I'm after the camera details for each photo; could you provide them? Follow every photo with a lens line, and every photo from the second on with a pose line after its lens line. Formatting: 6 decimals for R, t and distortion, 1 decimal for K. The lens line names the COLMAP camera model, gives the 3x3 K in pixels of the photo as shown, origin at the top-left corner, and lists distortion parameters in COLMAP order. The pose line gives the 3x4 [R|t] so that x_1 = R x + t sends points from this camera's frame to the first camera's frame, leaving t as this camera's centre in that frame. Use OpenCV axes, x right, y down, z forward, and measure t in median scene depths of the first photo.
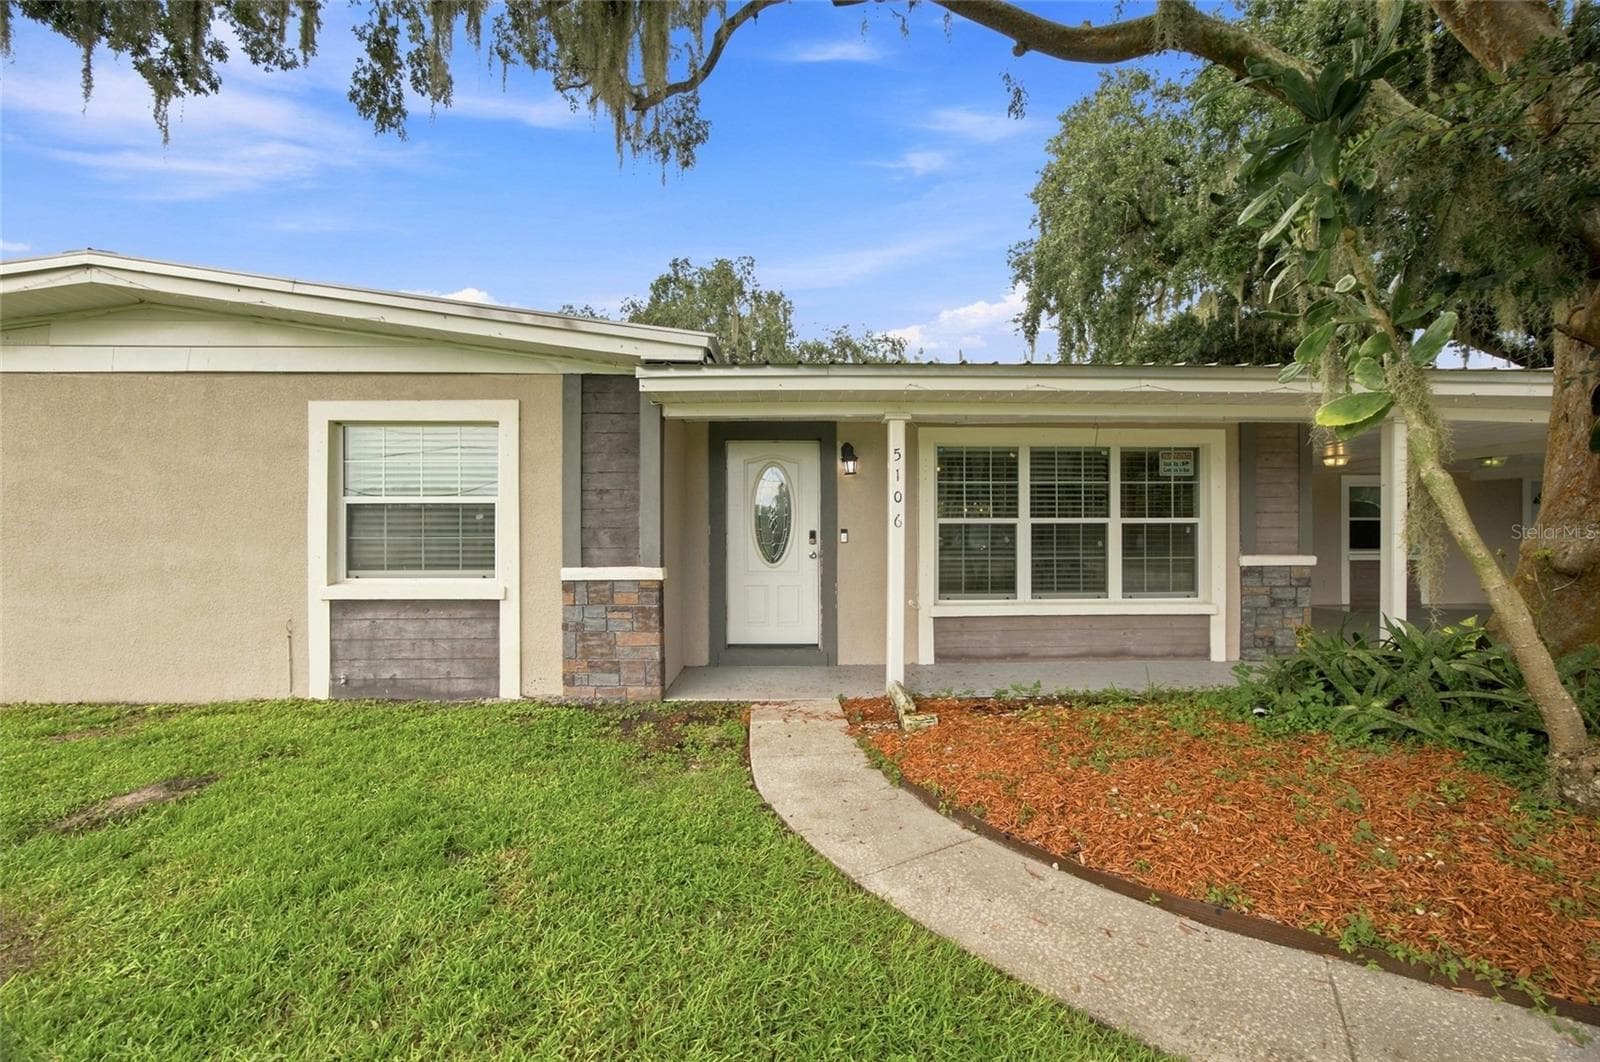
lens RADIAL K [[760.2, 0, 800.0], [0, 760.2, 531.0], [0, 0, 1]] dist [-0.038381, -0.000192]
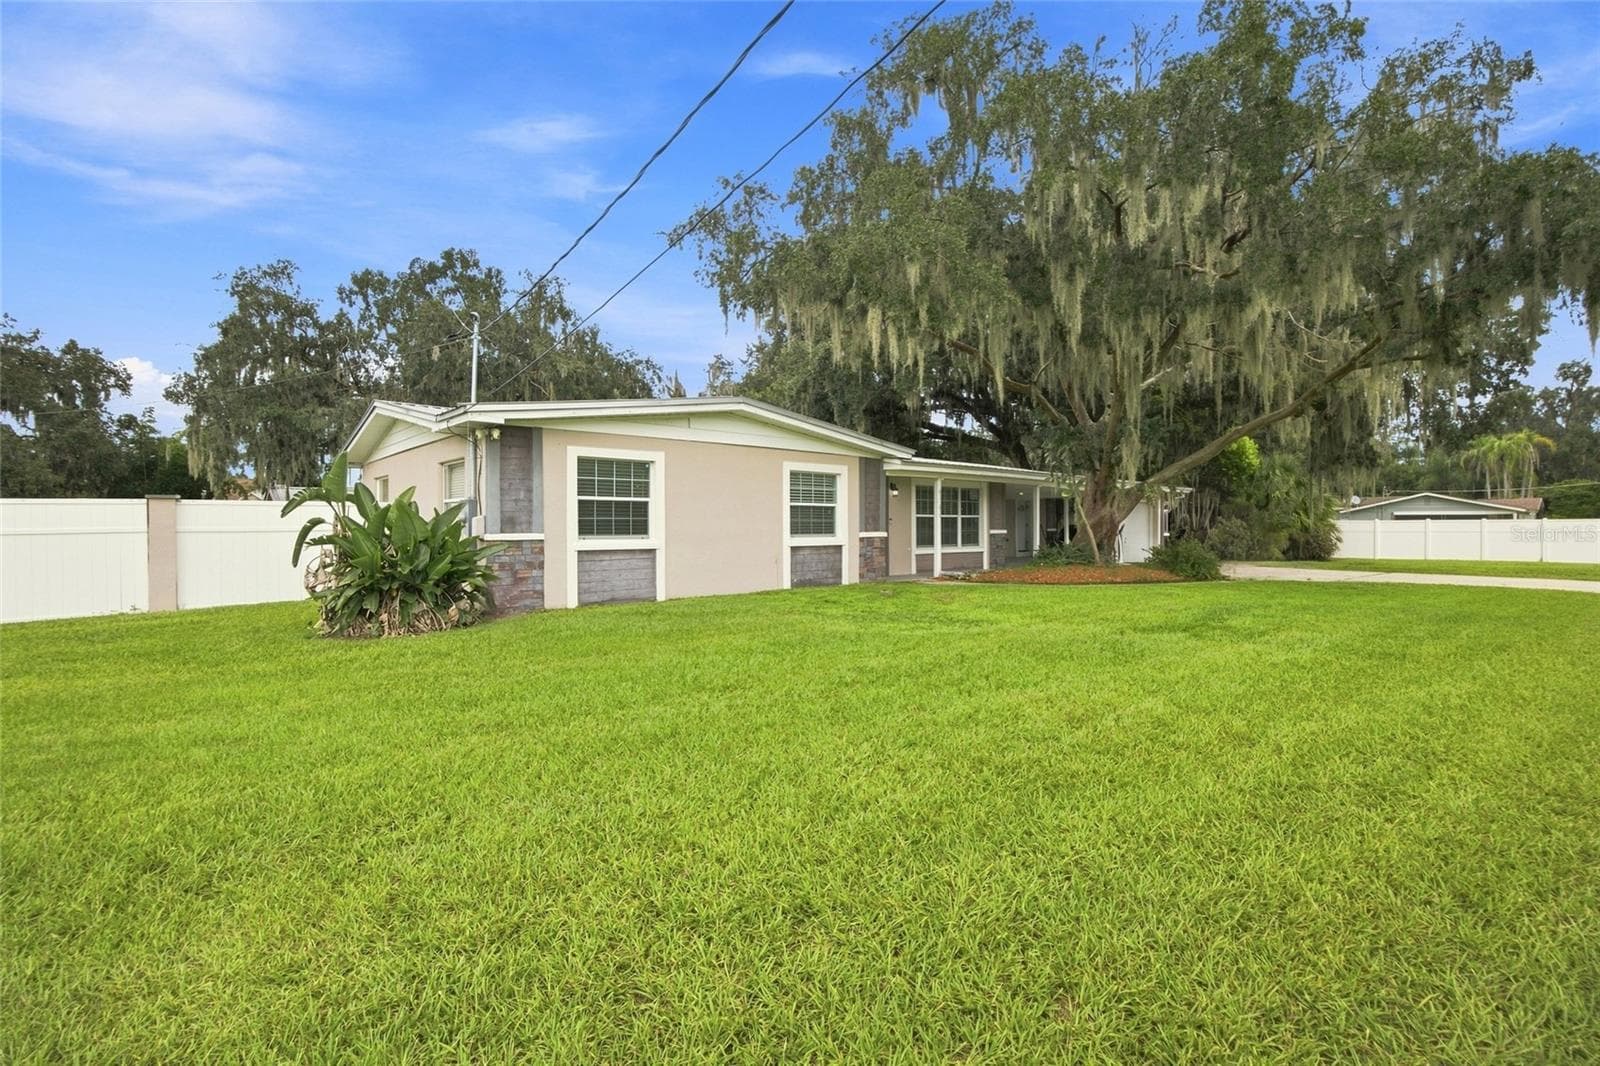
lens RADIAL K [[760.2, 0, 800.0], [0, 760.2, 533.0], [0, 0, 1]] dist [-0.038381, -0.000192]
pose [[0.778006, -0.006030, 0.628227, -2.026098], [0.006709, 0.999977, 0.001290, 0.045453], [-0.628221, 0.003211, 0.778029, -0.838651]]
